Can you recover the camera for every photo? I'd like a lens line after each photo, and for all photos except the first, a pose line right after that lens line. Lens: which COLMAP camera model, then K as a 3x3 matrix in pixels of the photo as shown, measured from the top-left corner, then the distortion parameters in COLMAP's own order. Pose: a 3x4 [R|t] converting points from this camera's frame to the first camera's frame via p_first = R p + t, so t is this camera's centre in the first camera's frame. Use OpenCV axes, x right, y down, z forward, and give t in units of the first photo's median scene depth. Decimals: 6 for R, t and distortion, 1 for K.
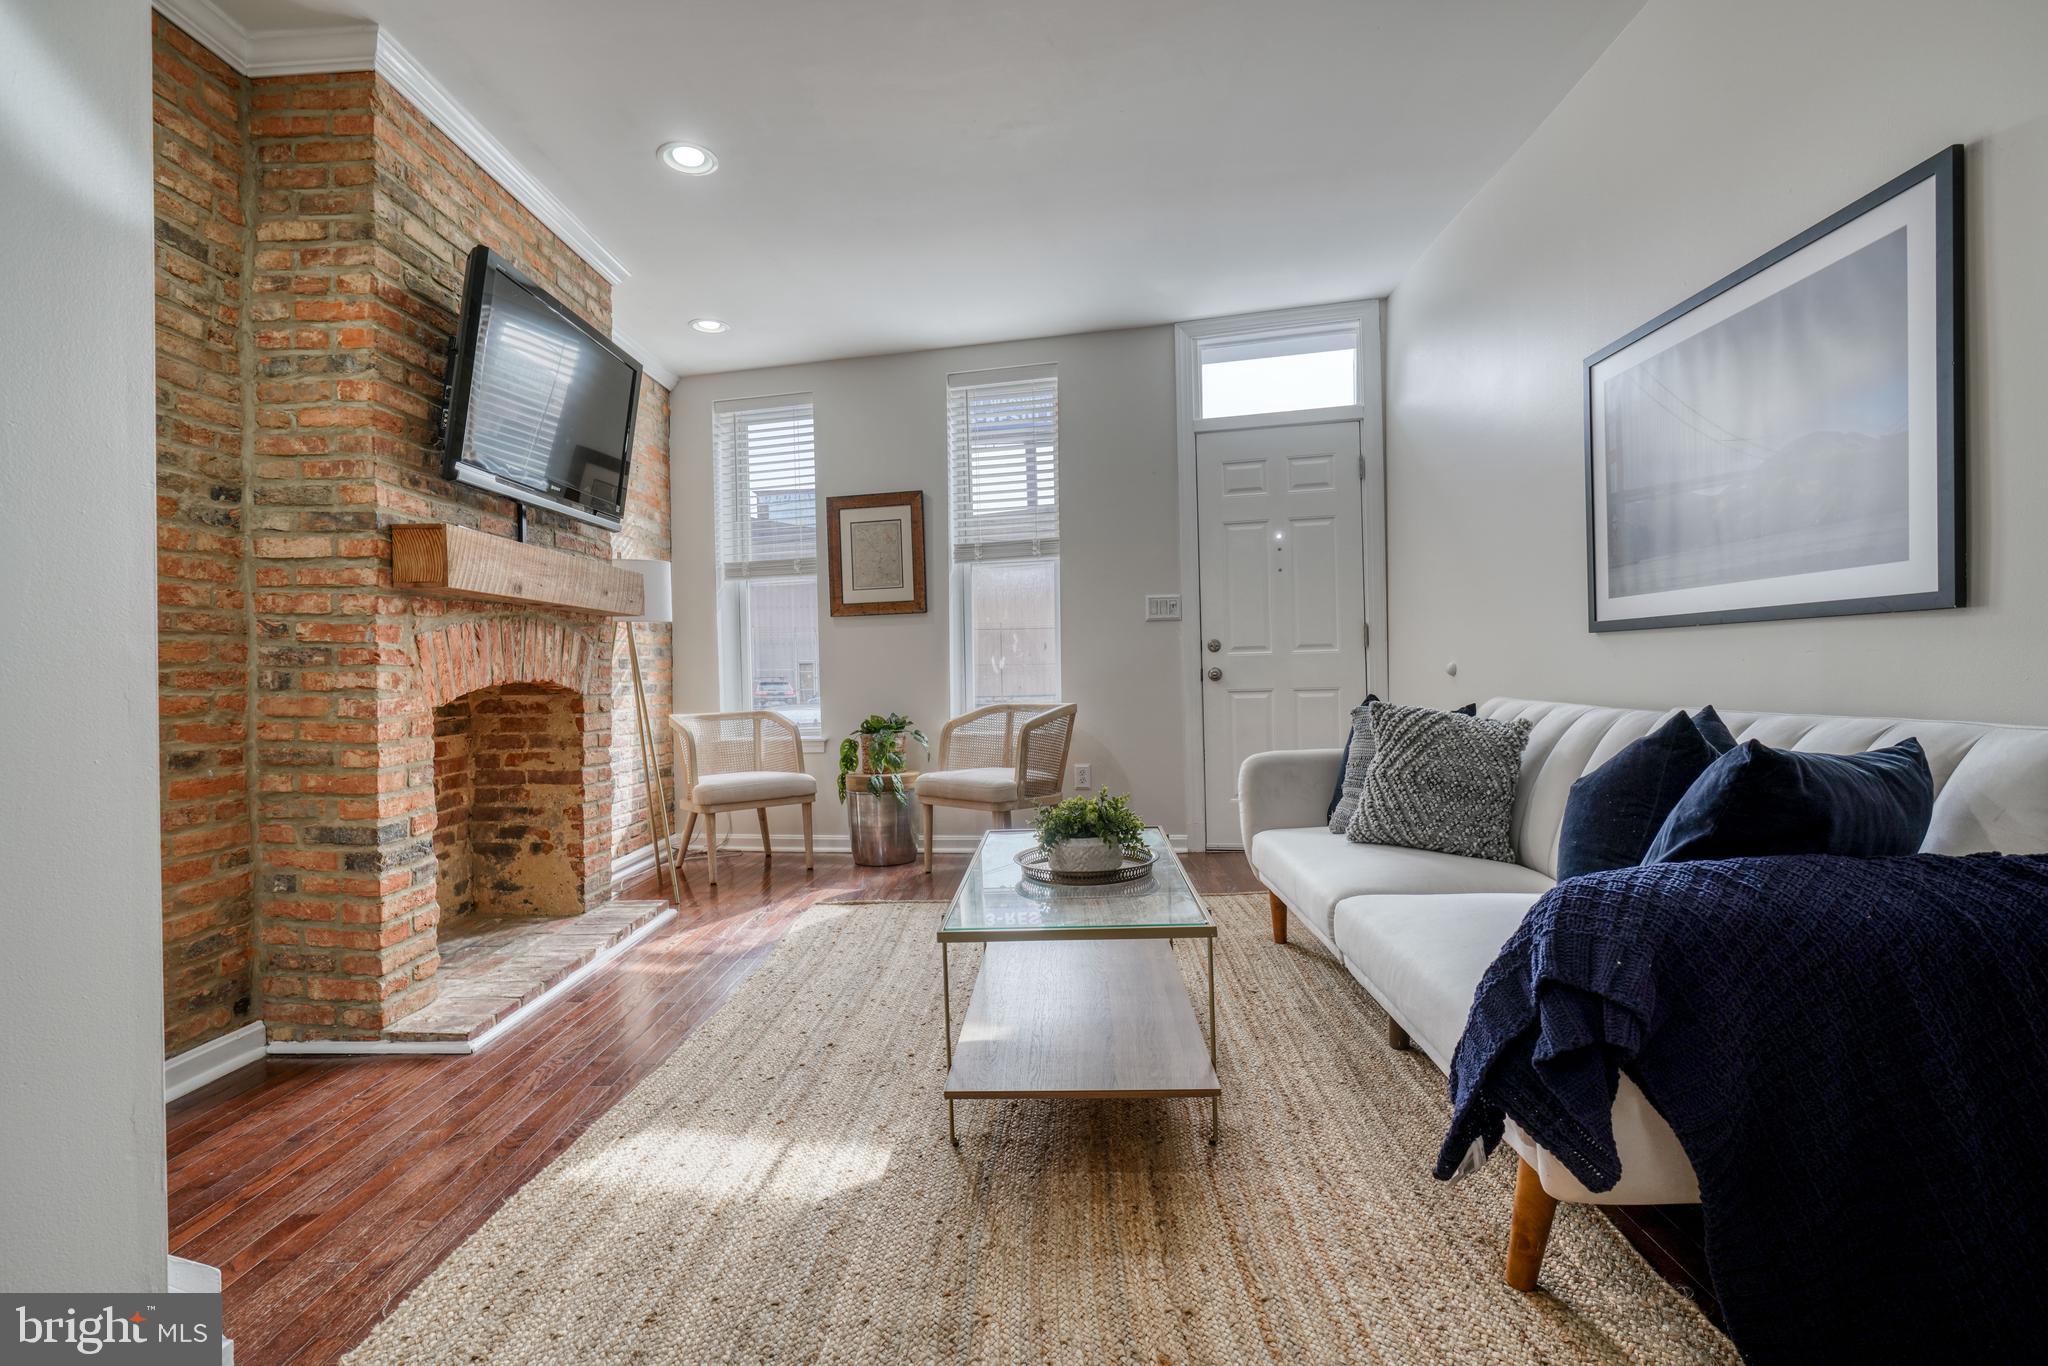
lens RADIAL K [[943.0, 0, 1008.6], [0, 943.0, 677.4], [0, 0, 1]] dist [-0.013105, 0.006580]
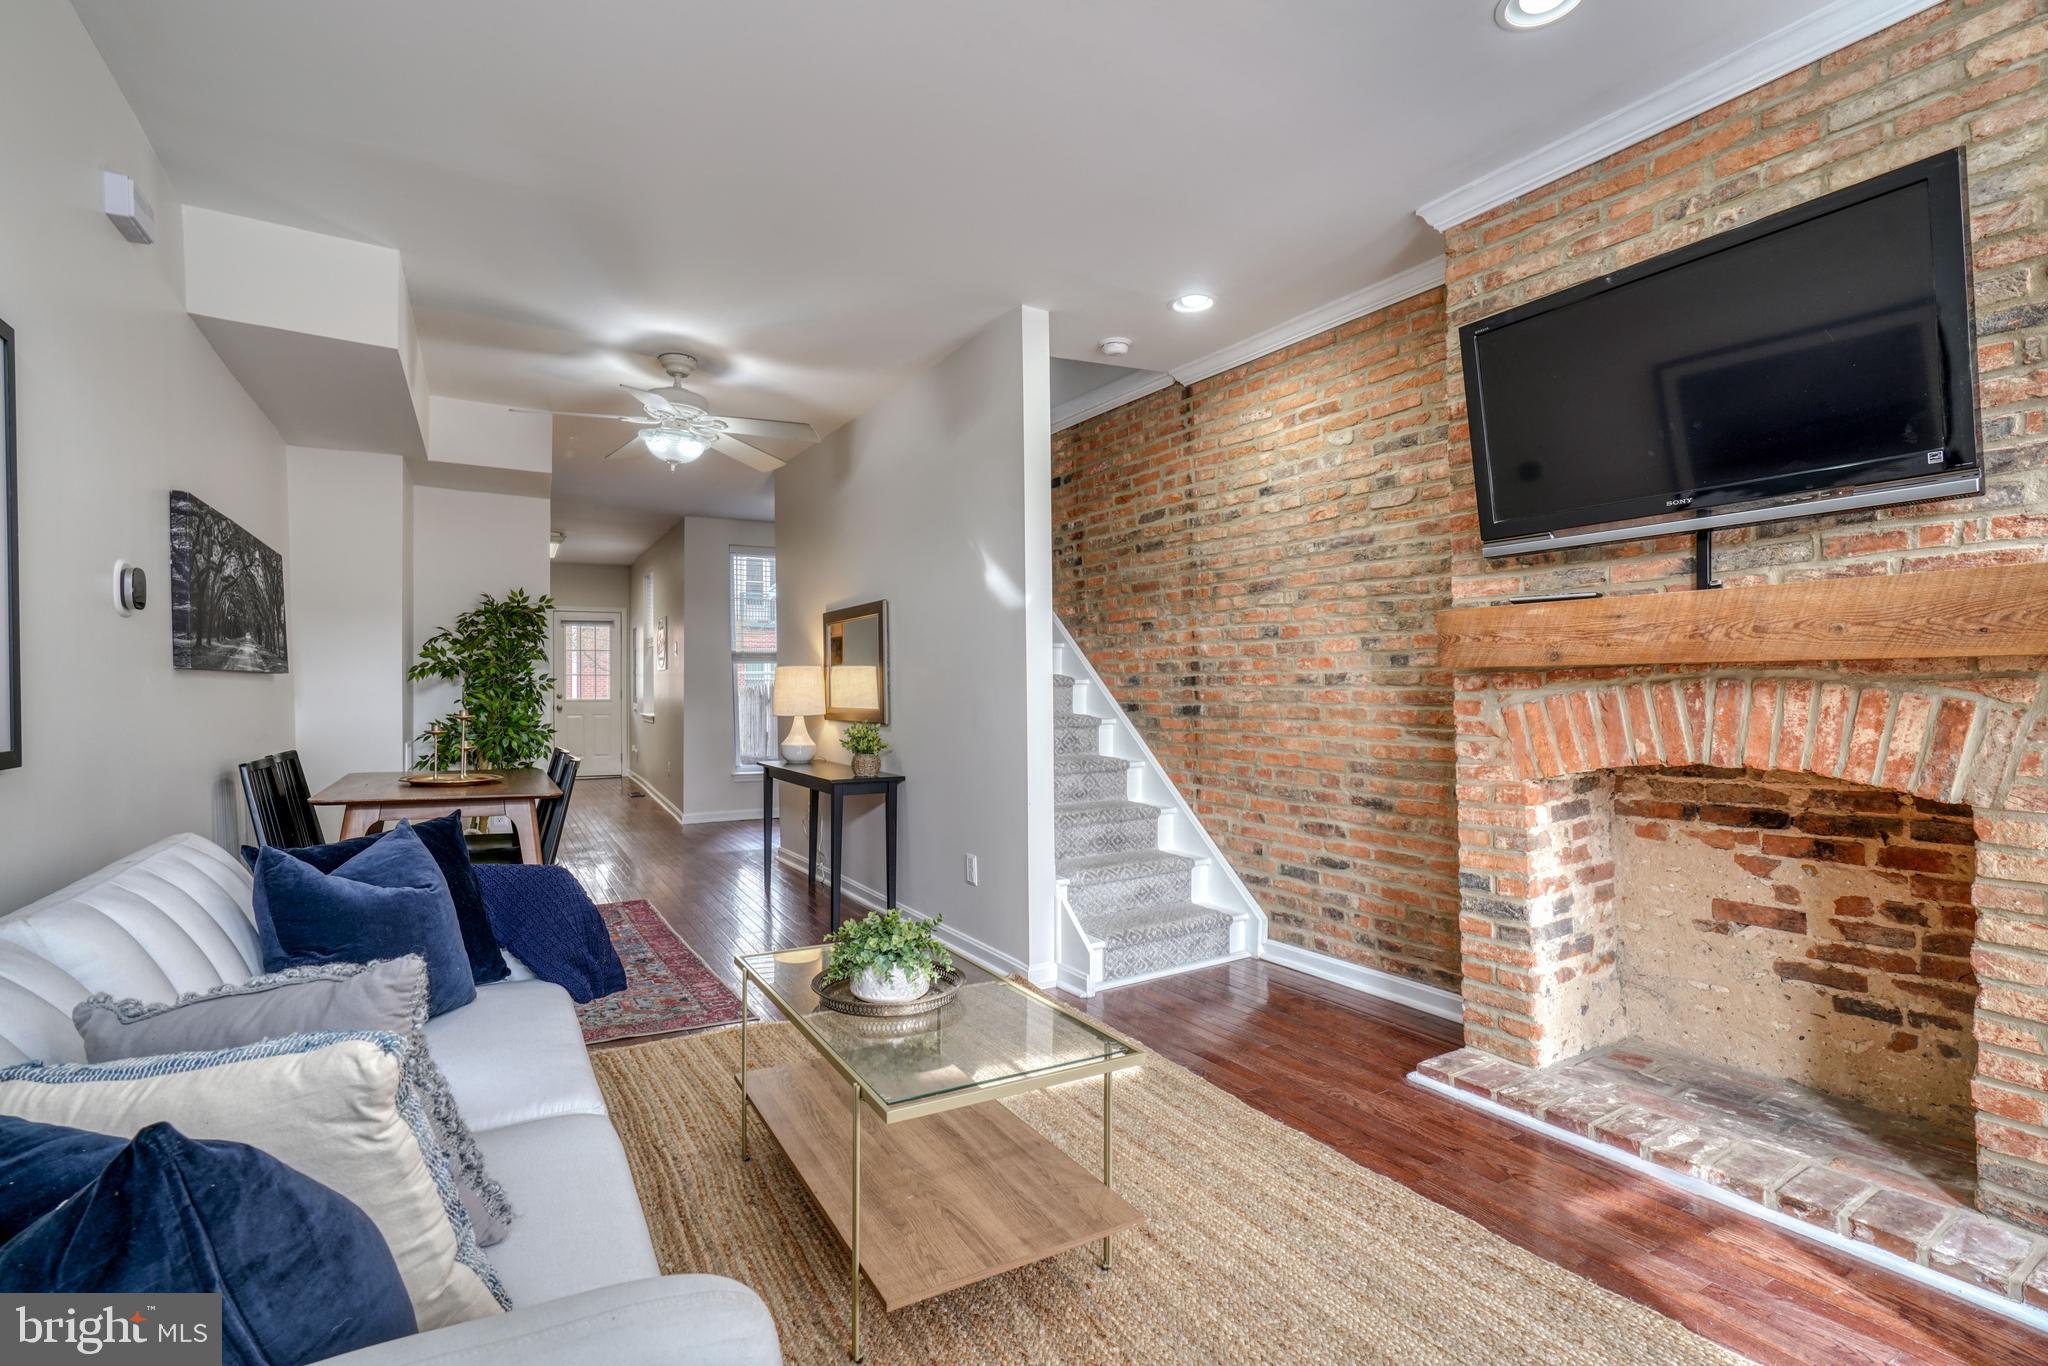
lens RADIAL K [[943.0, 0, 1027.2], [0, 943.0, 683.3], [0, 0, 1]] dist [-0.013105, 0.006580]
pose [[-0.831996, 0.025387, -0.554200, 0.285292], [0.020700, 0.999677, 0.014717, -0.069647], [0.554395, 0.000772, -0.832253, 1.104414]]
